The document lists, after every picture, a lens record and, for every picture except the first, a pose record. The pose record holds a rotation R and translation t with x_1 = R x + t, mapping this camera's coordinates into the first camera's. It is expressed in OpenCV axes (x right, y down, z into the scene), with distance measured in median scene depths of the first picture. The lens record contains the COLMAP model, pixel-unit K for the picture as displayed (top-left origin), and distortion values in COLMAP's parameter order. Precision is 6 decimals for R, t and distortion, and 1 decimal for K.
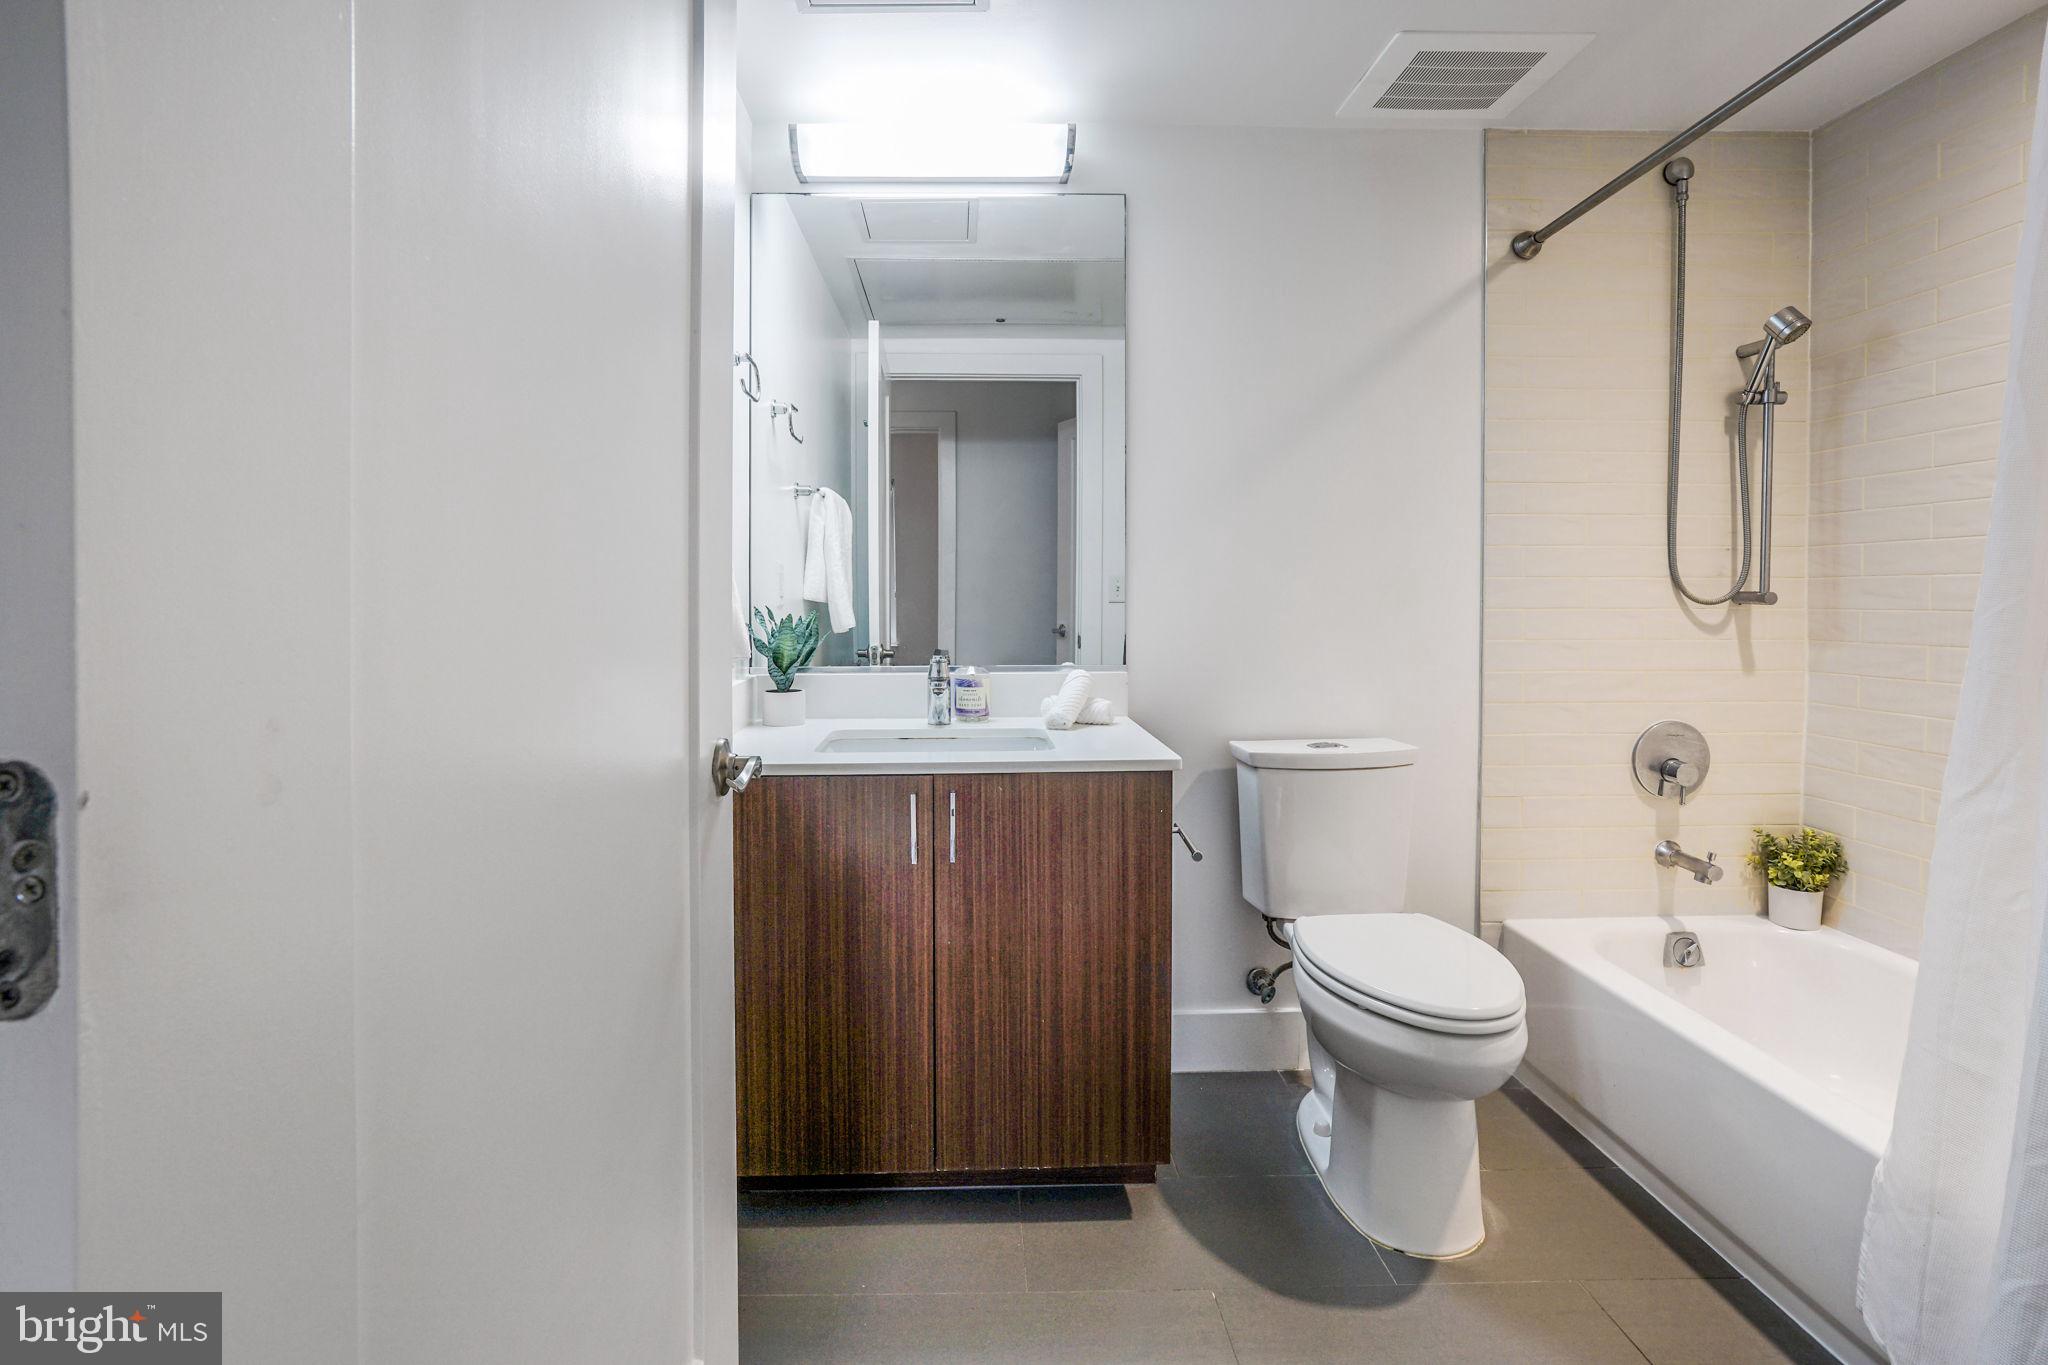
lens RADIAL K [[2449.1, 0, 1024.0], [0, 2449.1, 682.5], [0, 0, 1]] dist [-0.008510, -0.000604]
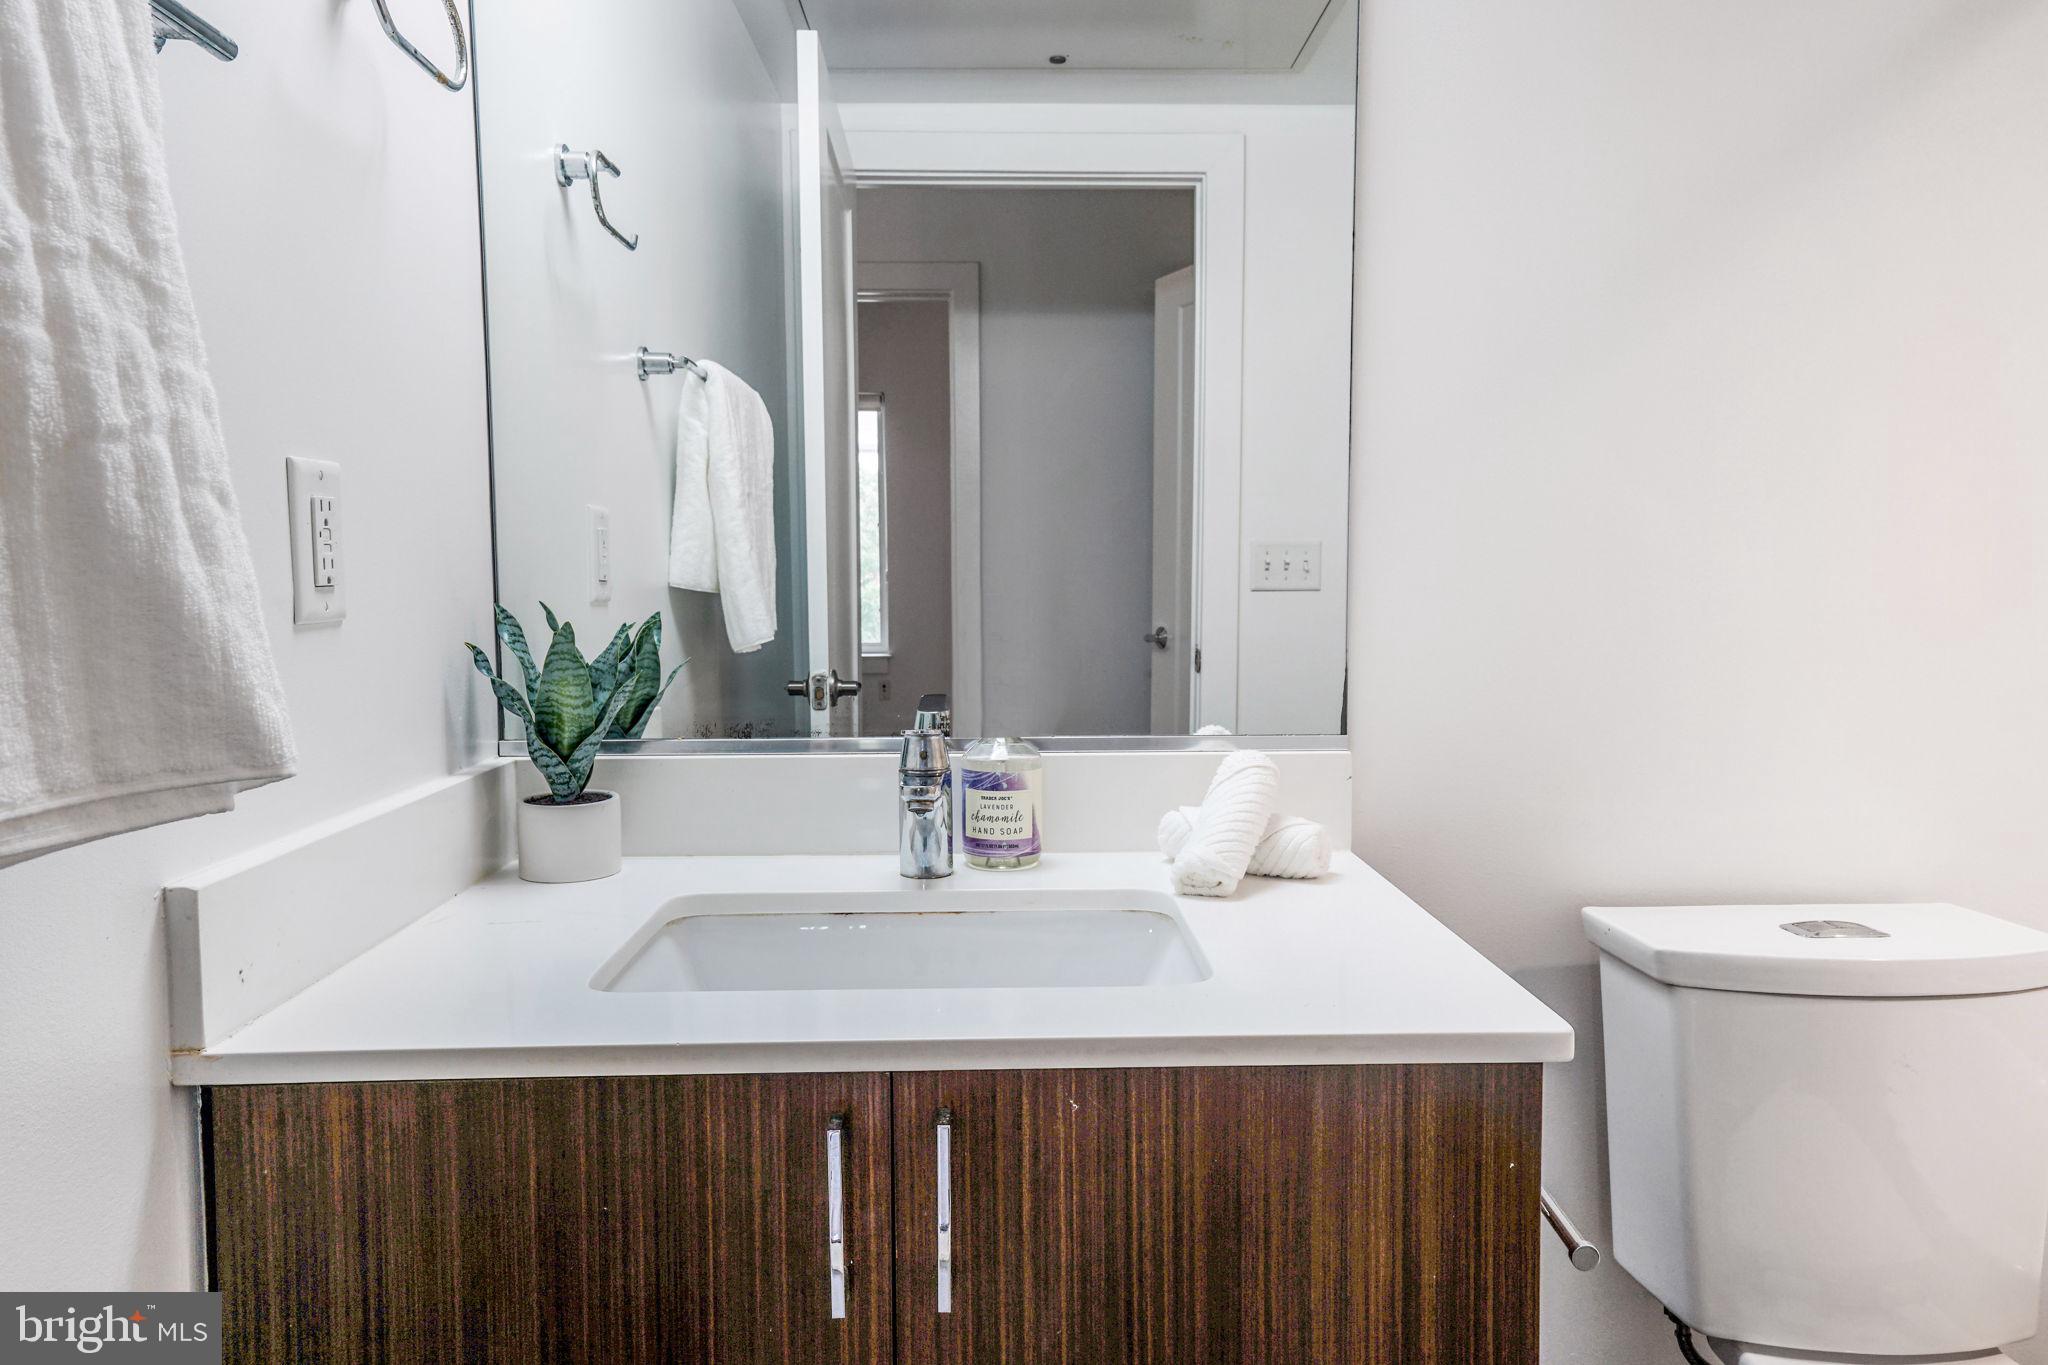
lens RADIAL K [[1330.1, 0, 1031.2], [0, 1330.1, 622.8], [0, 0, 1]] dist [0.054166, 0.000450]
pose [[0.999944, -0.000127, -0.010578, -0.013372], [0.000147, 0.999998, 0.001923, -0.028226], [0.010578, -0.001925, 0.999942, 0.762718]]
